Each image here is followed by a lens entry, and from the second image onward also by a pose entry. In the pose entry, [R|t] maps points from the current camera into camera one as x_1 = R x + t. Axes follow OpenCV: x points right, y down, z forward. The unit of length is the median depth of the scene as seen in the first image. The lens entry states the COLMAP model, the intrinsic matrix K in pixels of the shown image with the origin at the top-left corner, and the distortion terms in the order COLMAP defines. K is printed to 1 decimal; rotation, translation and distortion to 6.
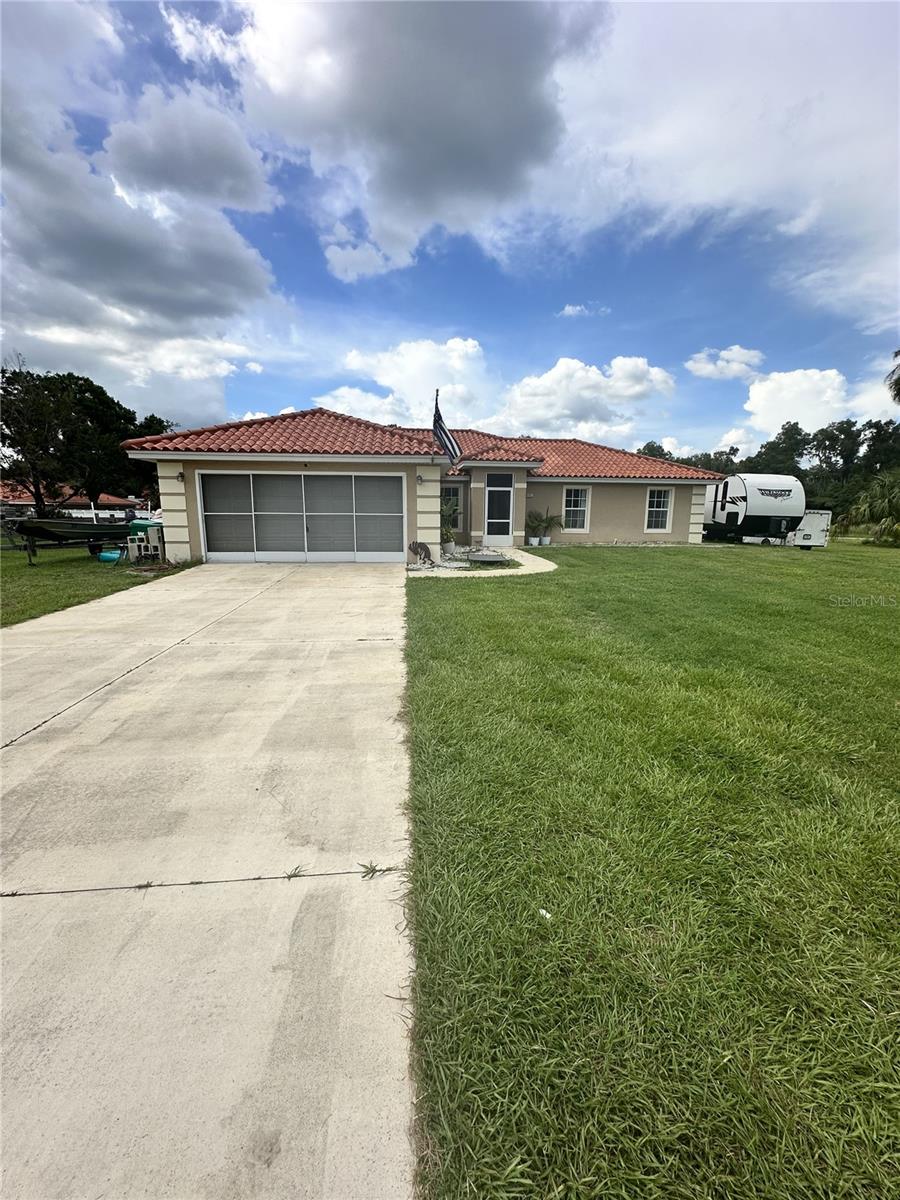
lens RADIAL K [[479.1, 0, 450.6], [0, 479.1, 604.8], [0, 0, 1]] dist [0.001224, 0.000033]
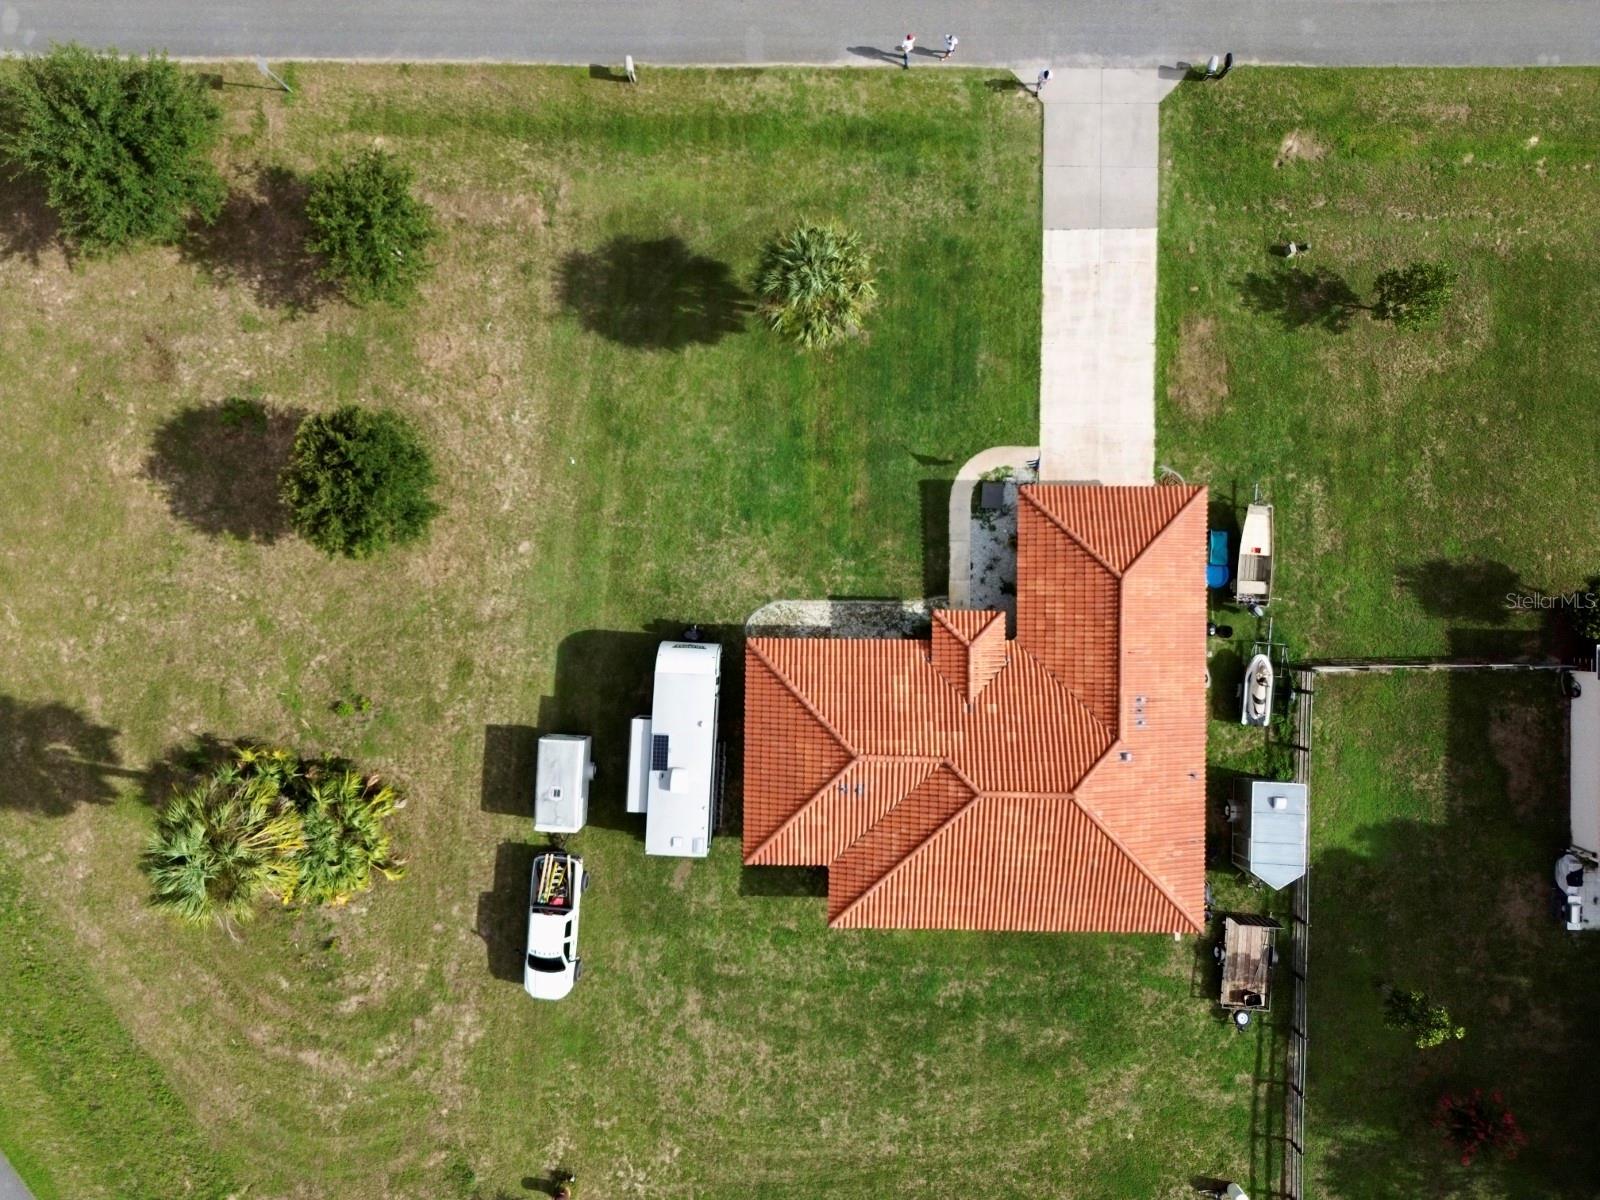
lens RADIAL K [[1121.4, 0, 803.9], [0, 1121.4, 602.8], [0, 0, 1]] dist [0.065416, -0.058116]
pose [[-0.994468, -0.104667, 0.008879, 0.443565], [0.028142, -0.184040, 0.982516, -2.734262], [-0.101203, 0.977330, 0.185968, 0.455827]]
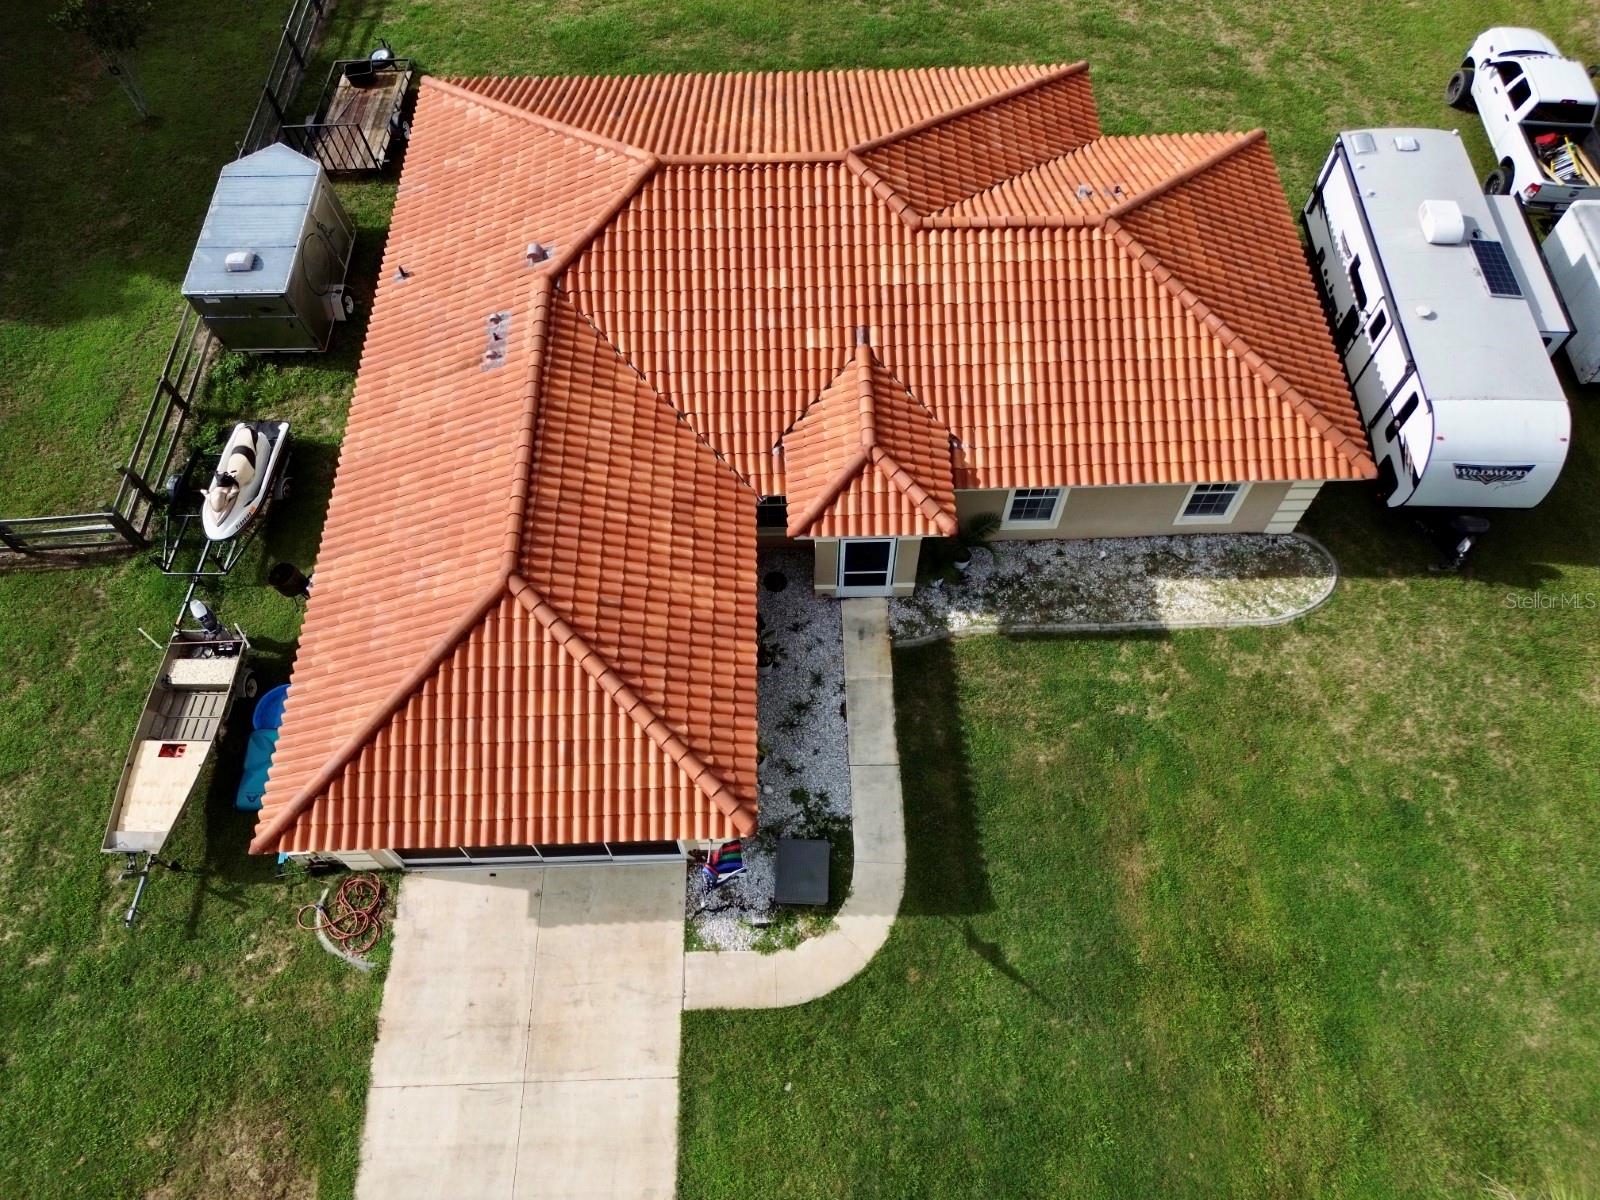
lens RADIAL K [[1121.4, 0, 803.9], [0, 1121.4, 602.8], [0, 0, 1]] dist [0.065416, -0.058116]
pose [[0.997255, 0.054614, -0.050001, 0.090366], [0.002415, 0.650926, 0.759138, -1.034189], [0.074006, -0.757175, 0.649007, 0.161256]]
